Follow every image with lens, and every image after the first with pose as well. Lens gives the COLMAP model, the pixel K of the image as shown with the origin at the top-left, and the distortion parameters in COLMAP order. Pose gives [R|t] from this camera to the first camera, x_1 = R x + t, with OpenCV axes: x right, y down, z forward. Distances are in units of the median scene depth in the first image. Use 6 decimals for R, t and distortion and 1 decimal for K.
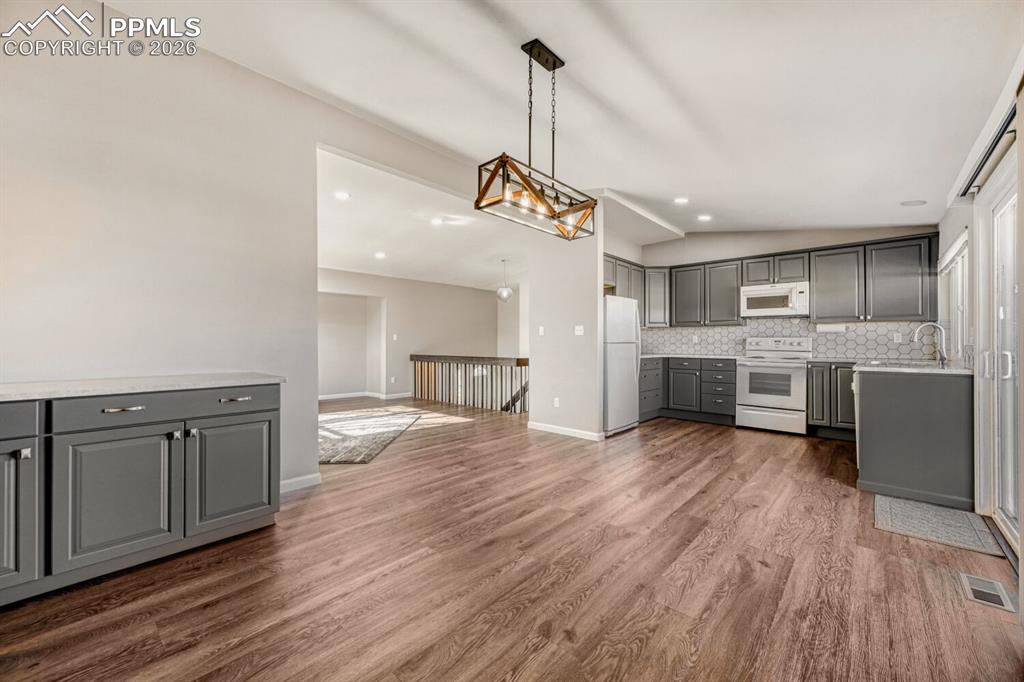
lens RADIAL K [[407.2, 0, 512.0], [0, 407.2, 341.0], [0, 0, 1]] dist [0.001209, 0.000186]
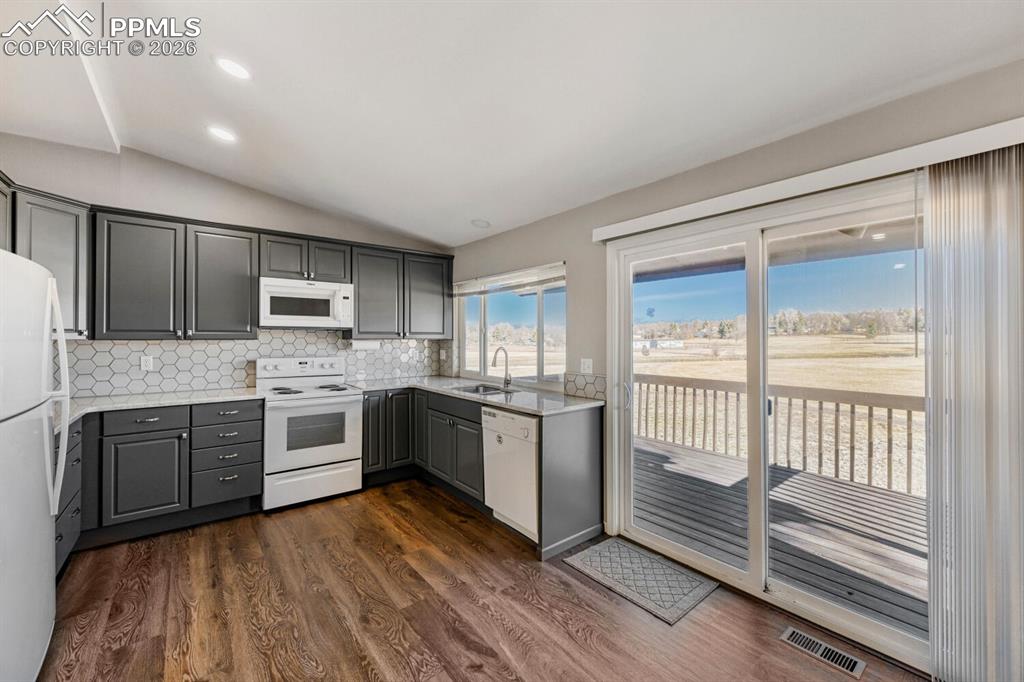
lens RADIAL K [[405.0, 0, 516.0], [0, 405.0, 336.2], [0, 0, 1]] dist [0.001037, 0.000053]
pose [[0.158946, 0.001805, 0.987286, 0.027874], [-0.006779, 0.999977, -0.000737, -0.051973], [-0.987264, -0.006576, 0.158954, 0.583702]]
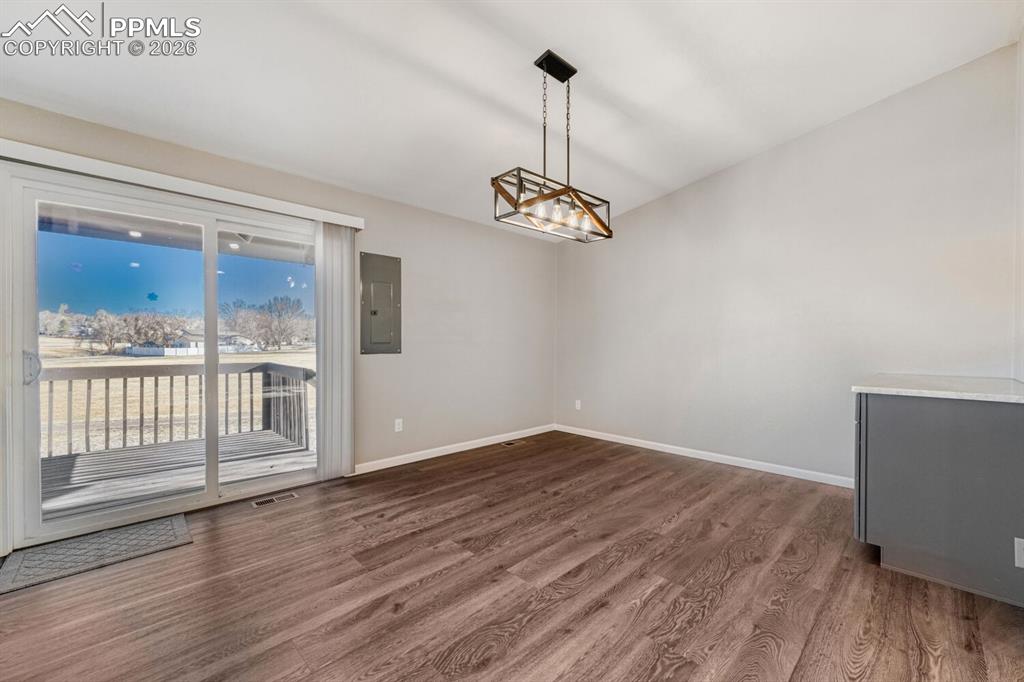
lens RADIAL K [[431.1, 0, 512.0], [0, 431.1, 341.0], [0, 0, 1]] dist [0.001817, 0.000226]
pose [[-0.997960, -0.005412, 0.063617, 0.052808], [-0.005745, 0.999971, -0.005055, 0.001167], [-0.063588, -0.005410, -0.997962, 0.965816]]
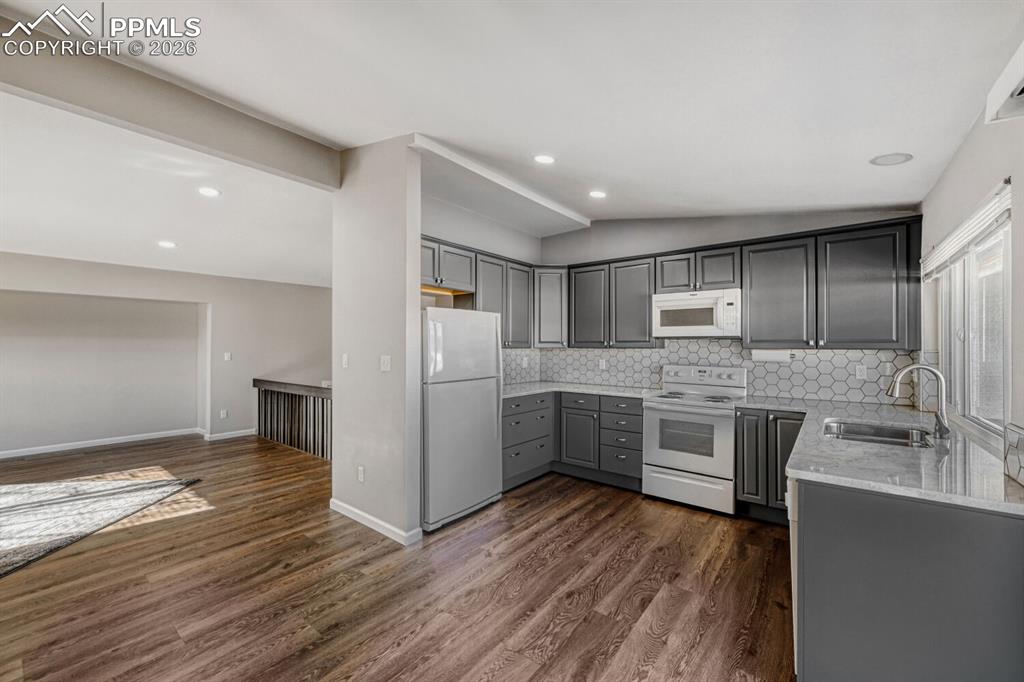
lens RADIAL K [[406.4, 0, 520.1], [0, 406.4, 344.9], [0, 0, 1]] dist [0.000526, 0.000029]
pose [[0.997248, 0.000243, 0.074144, 0.308634], [-0.000441, 0.999996, 0.002644, -0.052667], [-0.074143, -0.002669, 0.997244, 0.344416]]
